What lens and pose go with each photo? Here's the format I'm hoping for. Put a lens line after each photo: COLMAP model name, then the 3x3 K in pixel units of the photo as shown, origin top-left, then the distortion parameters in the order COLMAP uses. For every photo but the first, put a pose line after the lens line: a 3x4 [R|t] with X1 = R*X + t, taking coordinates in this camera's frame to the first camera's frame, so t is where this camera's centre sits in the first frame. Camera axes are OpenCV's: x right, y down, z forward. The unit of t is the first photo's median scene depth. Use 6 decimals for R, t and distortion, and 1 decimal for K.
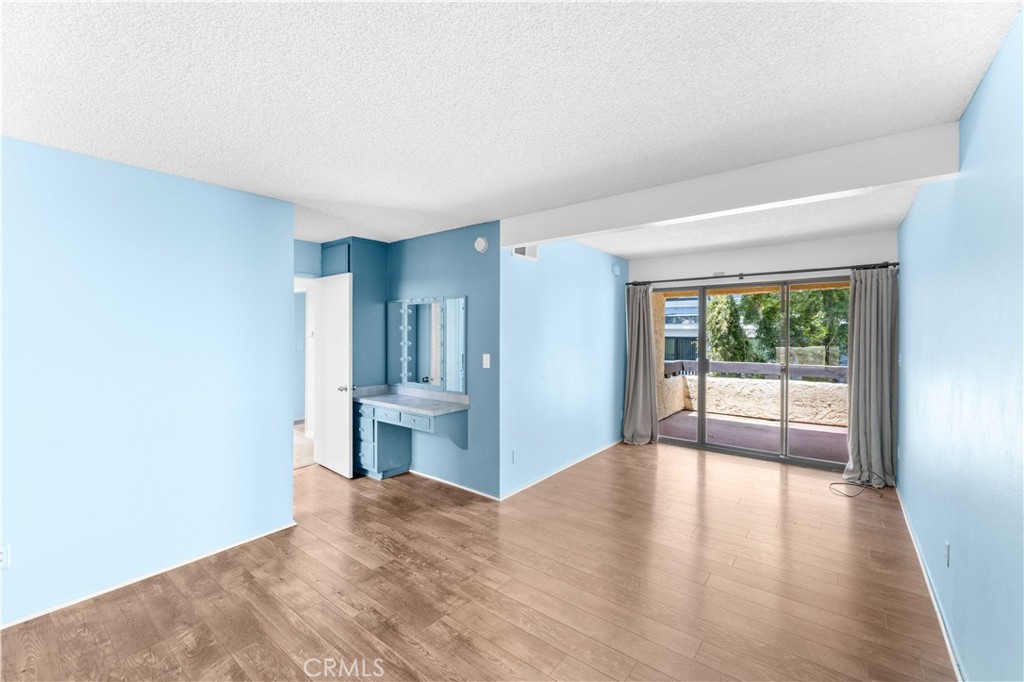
lens RADIAL K [[419.6, 0, 512.0], [0, 419.6, 334.1], [0, 0, 1]] dist [-0.000669, -0.000478]
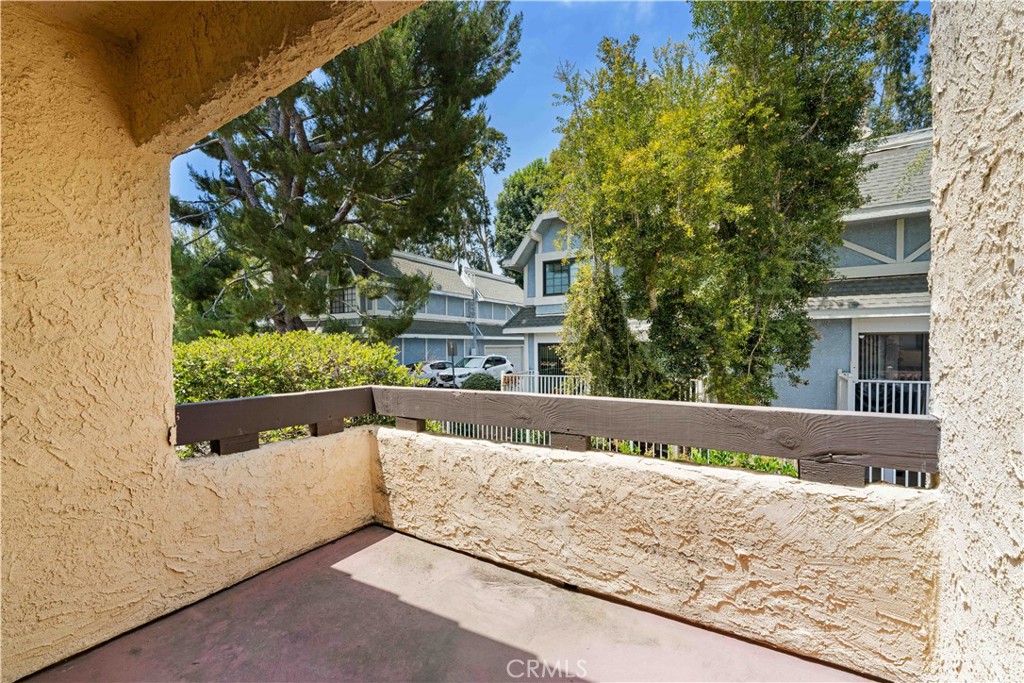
lens RADIAL K [[419.6, 0, 517.6], [0, 419.6, 350.7], [0, 0, 1]] dist [-0.000669, -0.000478]
pose [[0.992295, -0.011249, 0.123390, 0.331822], [0.010561, 0.999925, 0.006231, 0.021857], [-0.123451, -0.004879, 0.992339, 0.429531]]
